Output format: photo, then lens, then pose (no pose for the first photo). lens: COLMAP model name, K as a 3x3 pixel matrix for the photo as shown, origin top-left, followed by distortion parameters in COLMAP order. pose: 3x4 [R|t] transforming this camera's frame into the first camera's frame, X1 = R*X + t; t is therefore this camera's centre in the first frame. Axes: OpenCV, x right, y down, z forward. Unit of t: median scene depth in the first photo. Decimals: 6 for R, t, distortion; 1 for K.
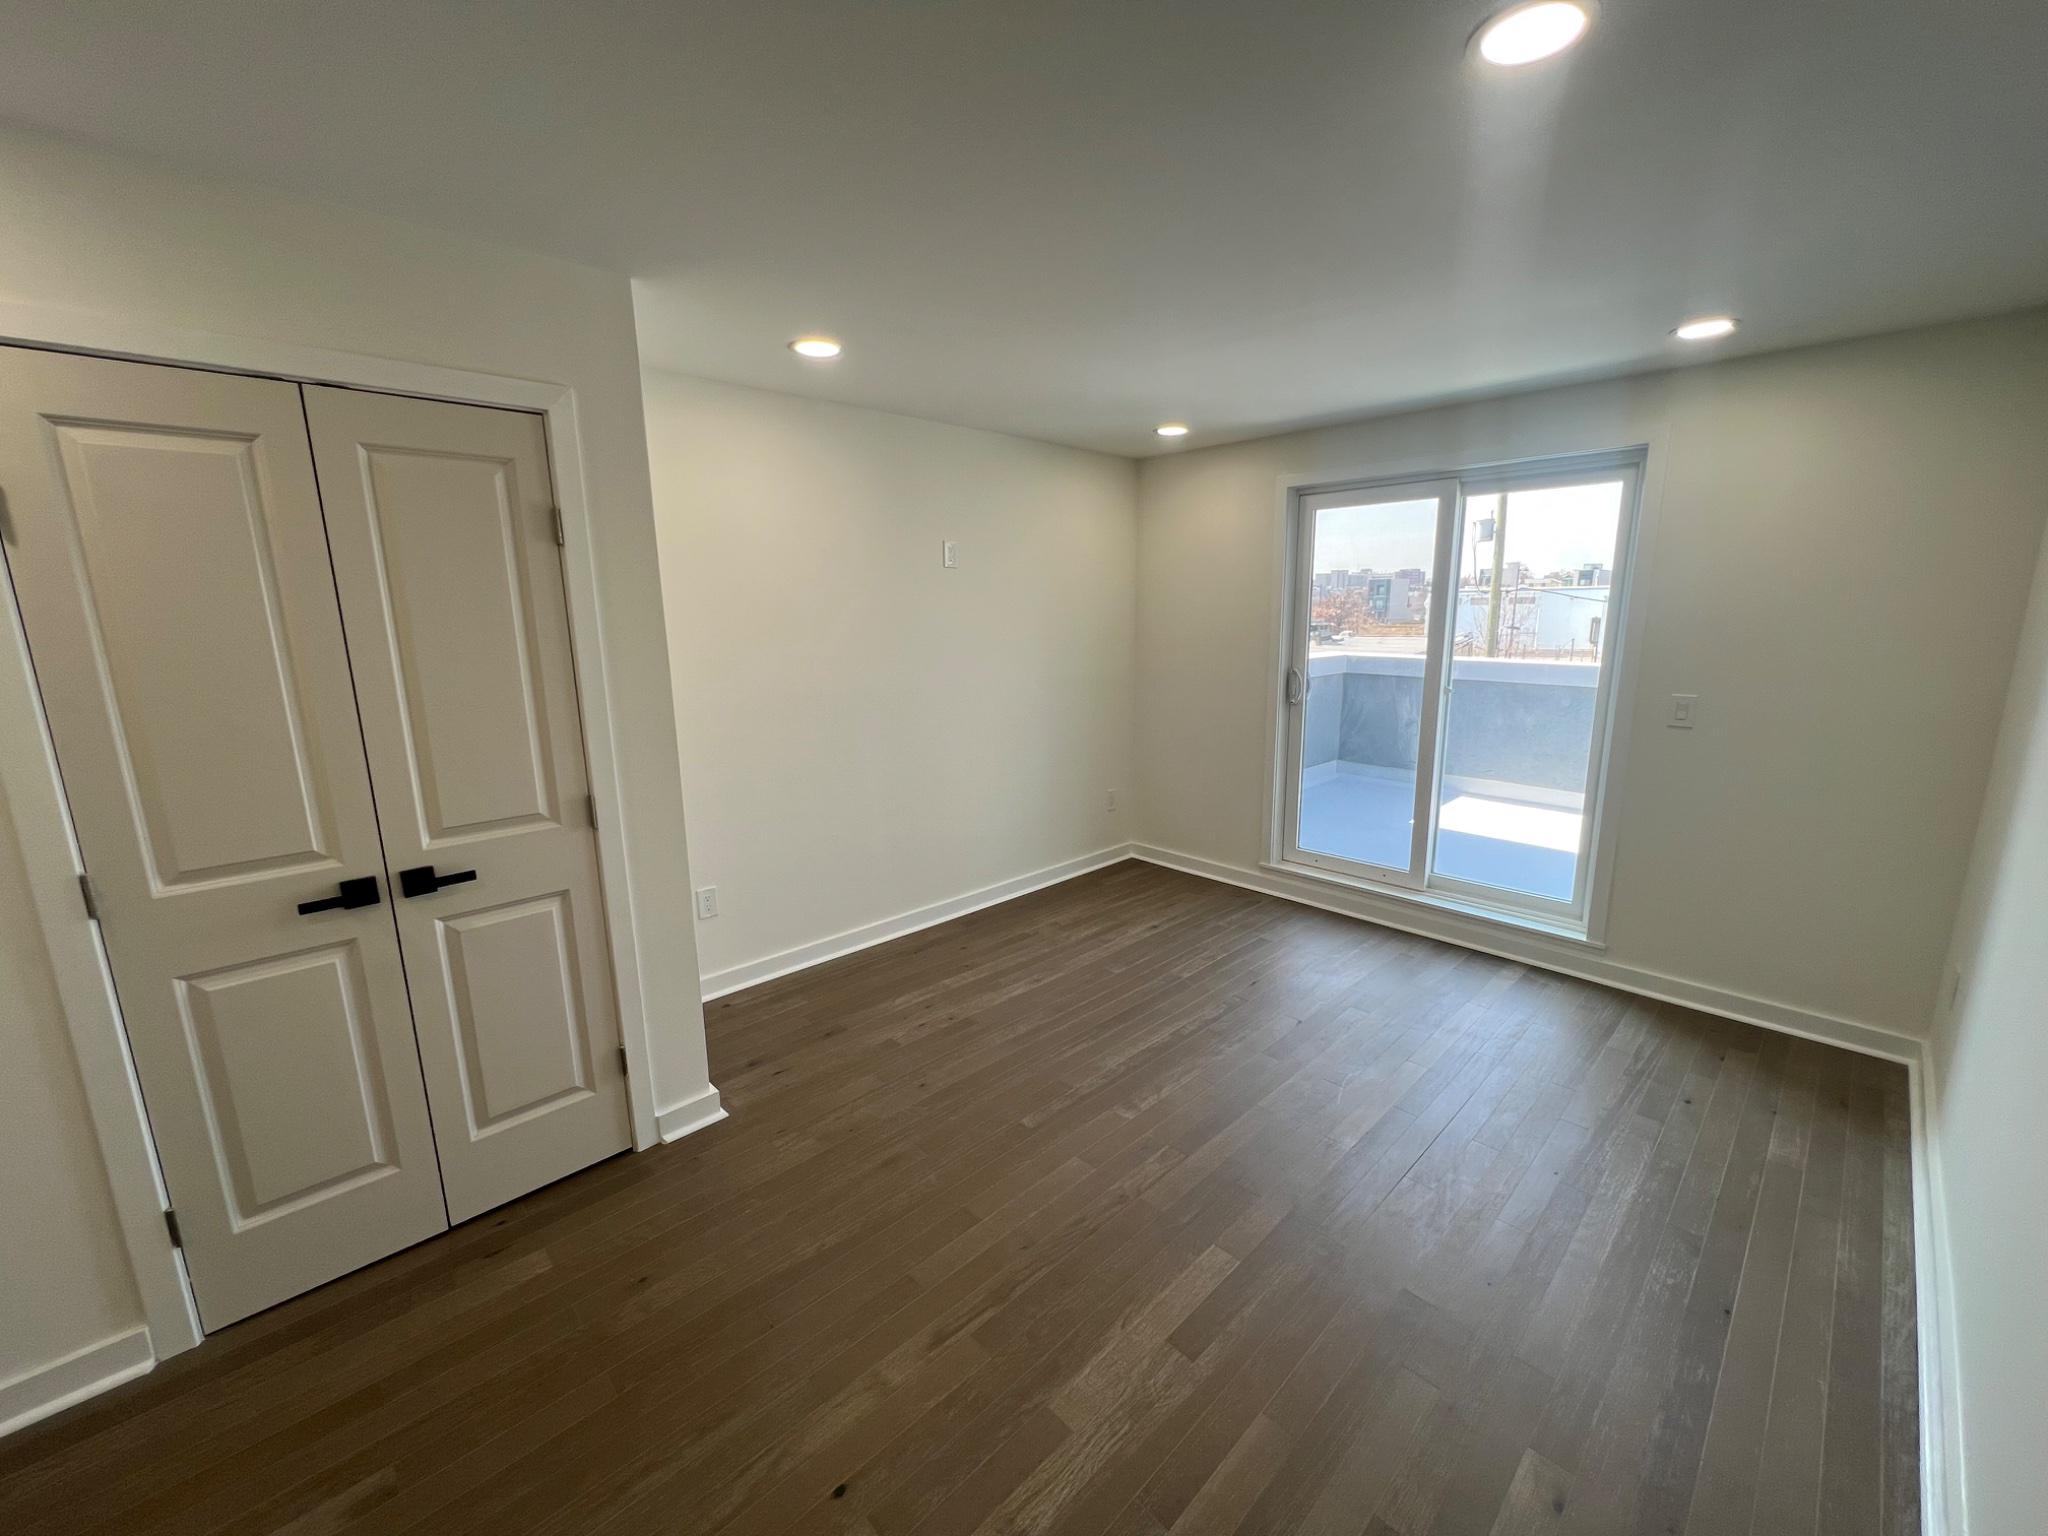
lens RADIAL K [[829.9, 0, 1032.7], [0, 829.9, 774.0], [0, 0, 1]] dist [0.070192, 0.000768]
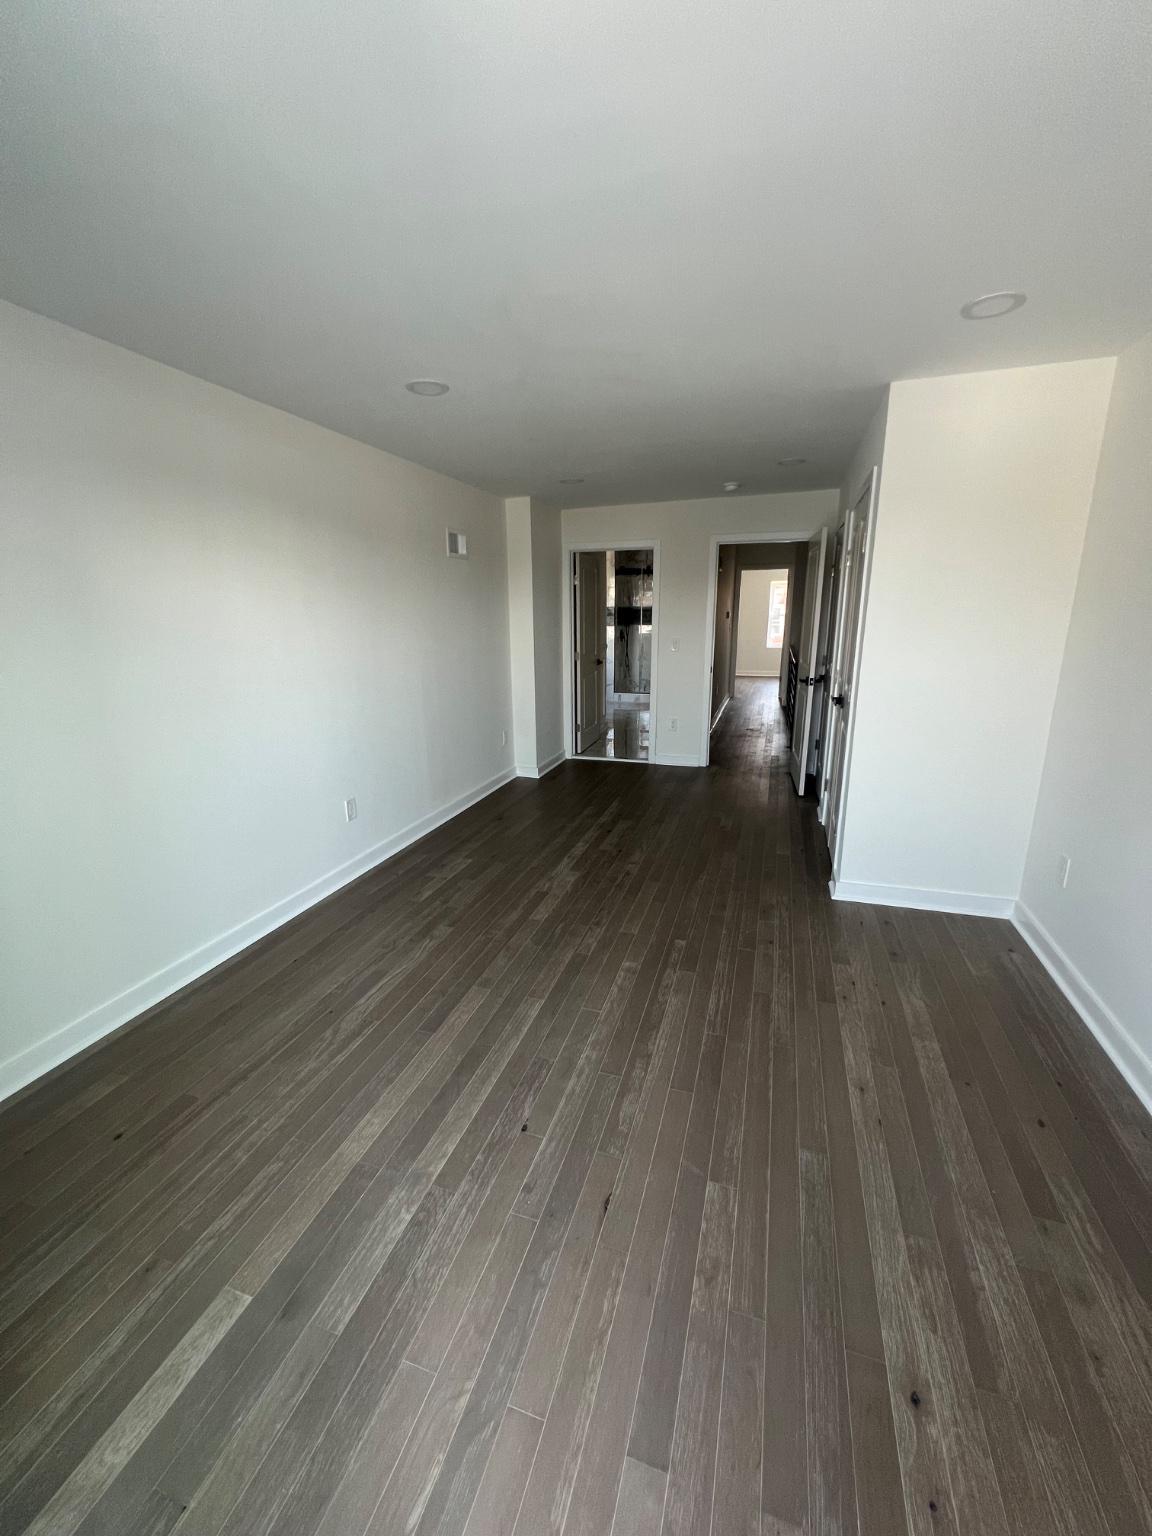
lens RADIAL K [[622.4, 0, 580.2], [0, 622.4, 764.8], [0, 0, 1]] dist [0.070192, 0.000768]
pose [[-0.883112, 0.129492, -0.450937, 0.513958], [-0.079049, 0.906345, 0.415077, -0.265529], [0.462454, 0.402206, -0.790169, 1.405984]]
